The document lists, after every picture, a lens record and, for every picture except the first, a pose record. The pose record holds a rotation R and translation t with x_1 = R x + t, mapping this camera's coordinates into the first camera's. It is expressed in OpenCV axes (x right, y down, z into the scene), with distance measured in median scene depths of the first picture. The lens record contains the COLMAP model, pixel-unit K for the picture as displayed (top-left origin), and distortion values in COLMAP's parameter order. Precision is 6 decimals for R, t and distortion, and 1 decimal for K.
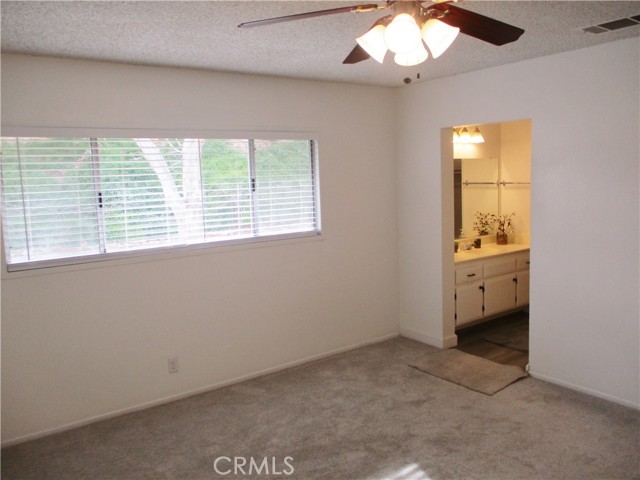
lens RADIAL K [[527.8, 0, 320.0], [0, 527.8, 243.3], [0, 0, 1]] dist [-0.034151, 0.004791]
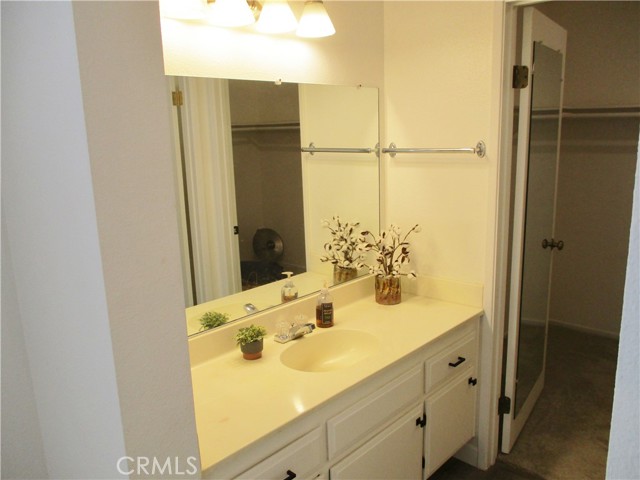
lens RADIAL K [[527.8, 0, 319.8], [0, 527.8, 241.5], [0, 0, 1]] dist [-0.034151, 0.004791]
pose [[0.982092, -0.030025, 0.185994, 0.221811], [0.017113, 0.997355, 0.070640, -0.075319], [-0.187623, -0.066192, 0.980008, 0.618656]]
